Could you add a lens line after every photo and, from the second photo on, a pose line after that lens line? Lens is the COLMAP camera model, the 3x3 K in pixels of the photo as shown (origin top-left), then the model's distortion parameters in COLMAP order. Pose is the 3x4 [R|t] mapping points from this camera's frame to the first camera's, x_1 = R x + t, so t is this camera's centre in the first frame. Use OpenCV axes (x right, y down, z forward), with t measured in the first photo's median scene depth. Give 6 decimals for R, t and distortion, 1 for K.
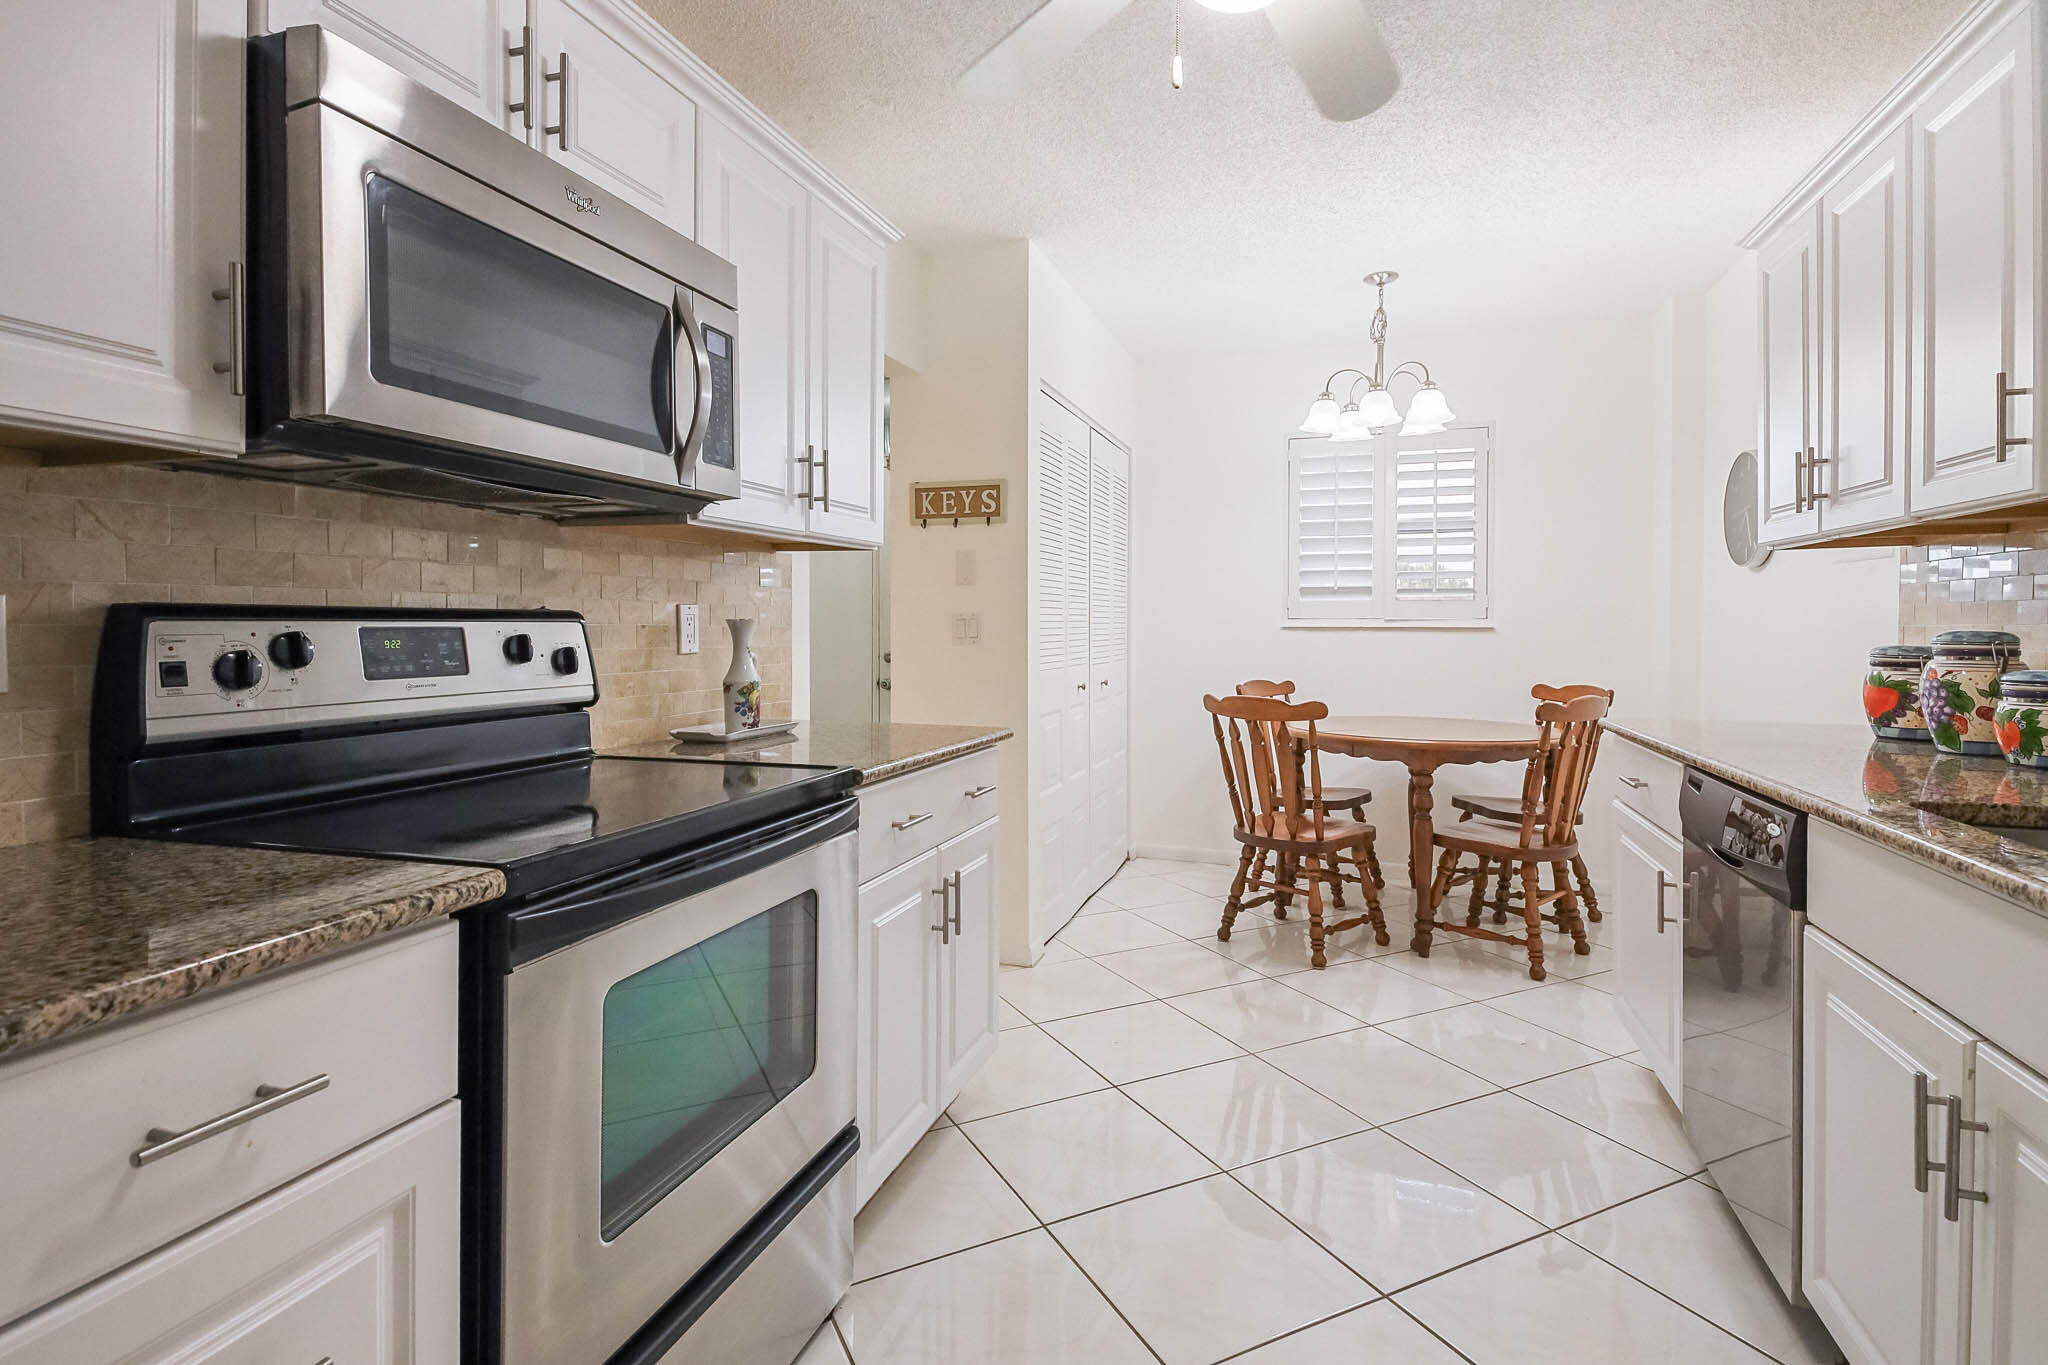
lens RADIAL K [[999.4, 0, 1019.9], [0, 999.4, 636.5], [0, 0, 1]] dist [0.029866, -0.000502]
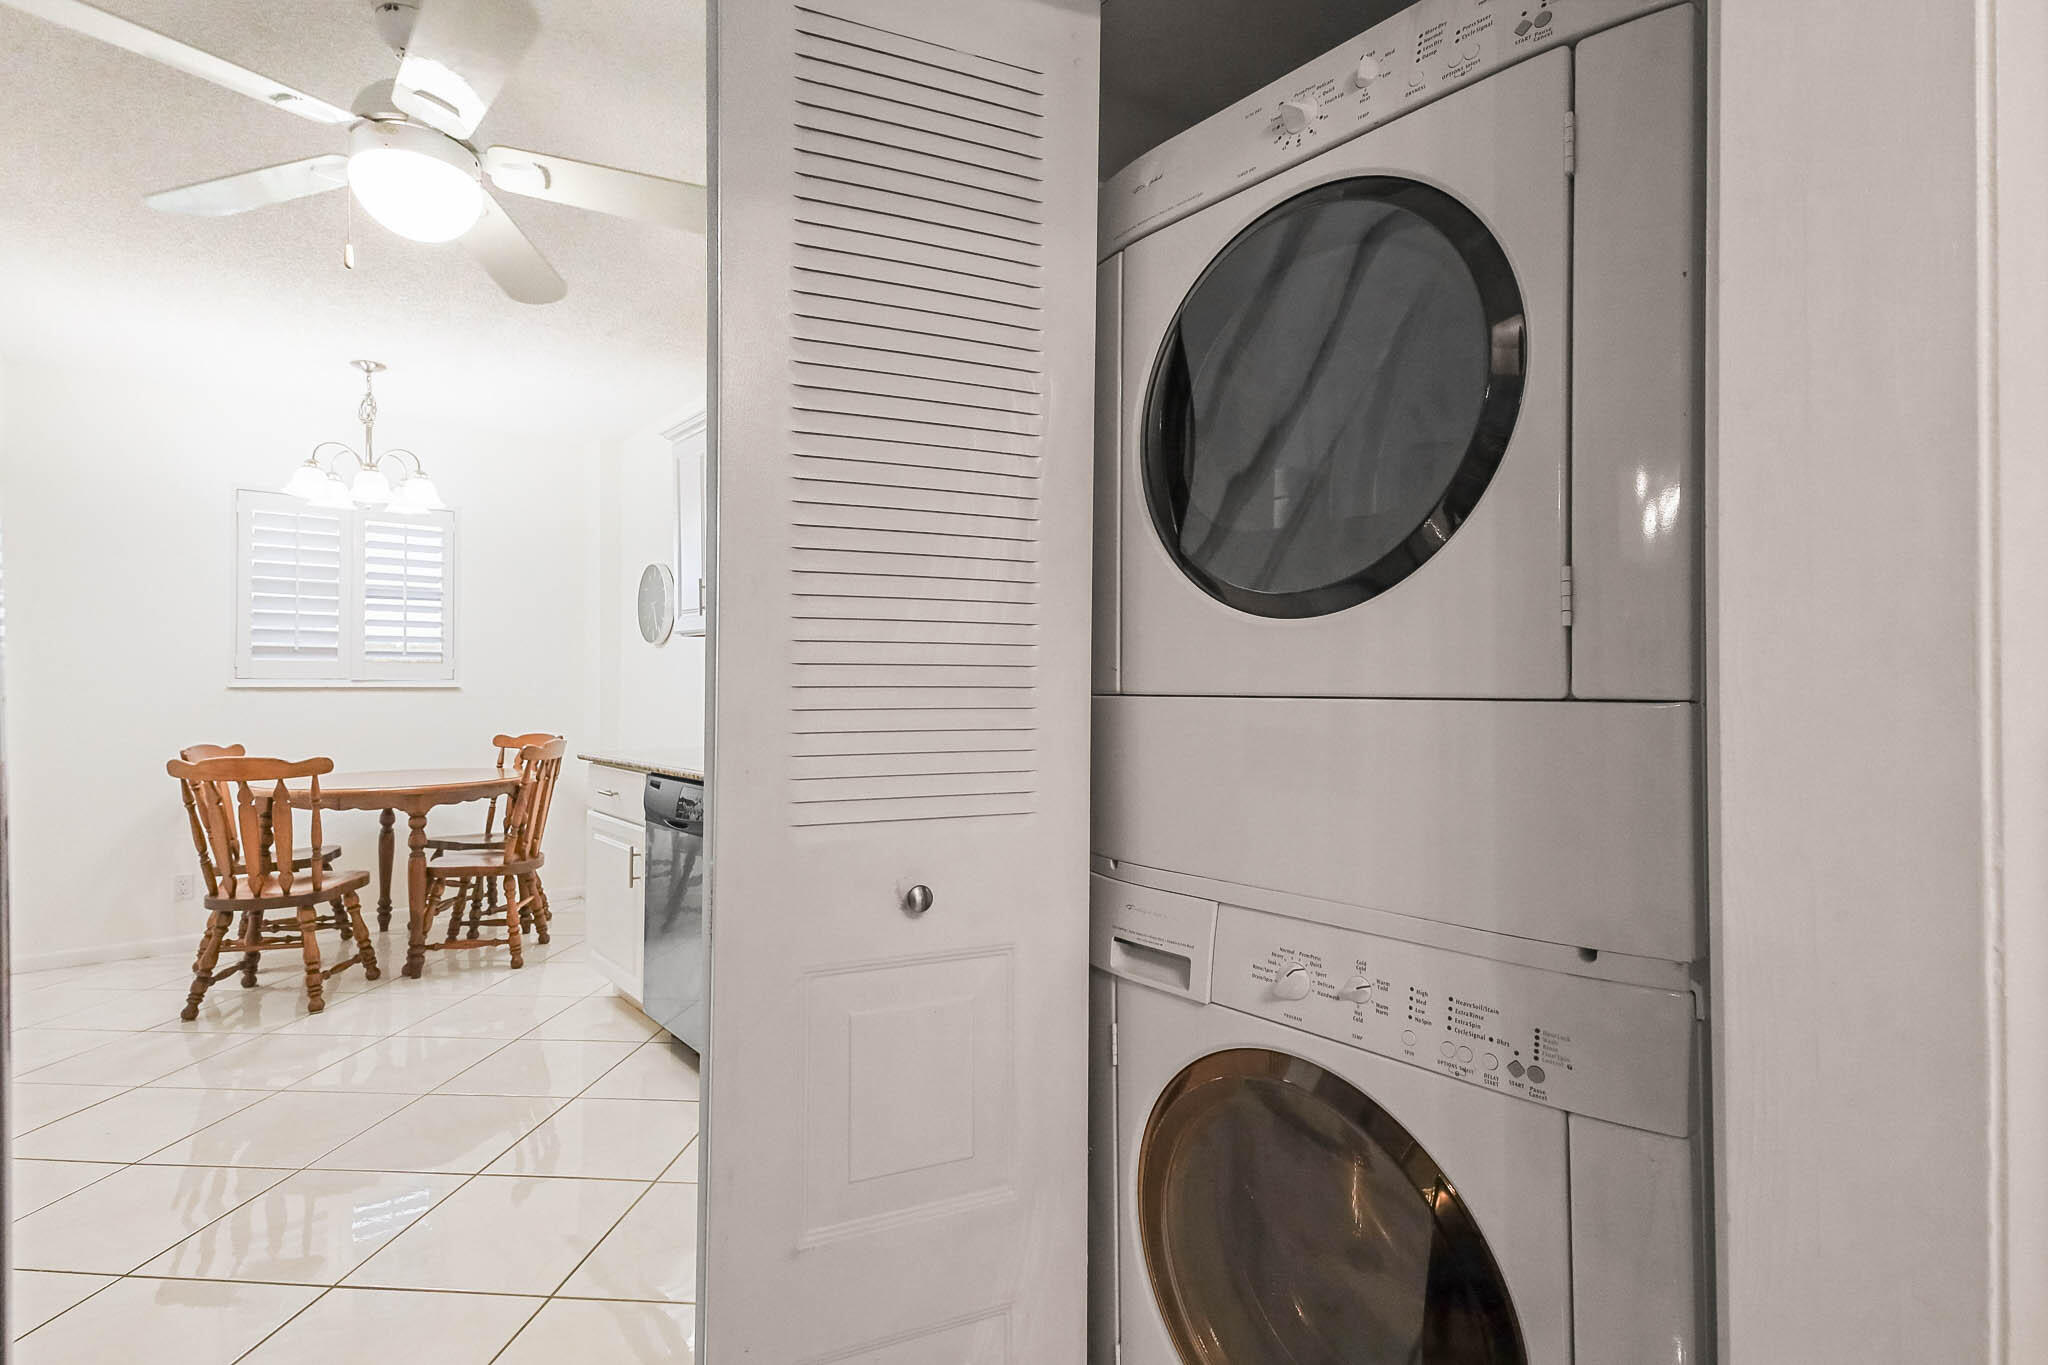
lens RADIAL K [[999.4, 0, 1019.9], [0, 999.4, 636.5], [0, 0, 1]] dist [0.029866, -0.000502]
pose [[0.520951, 0.040010, 0.852649, -0.218388], [0.011286, 0.998491, -0.053749, 0.003018], [-0.853512, 0.037624, 0.519713, -0.175168]]
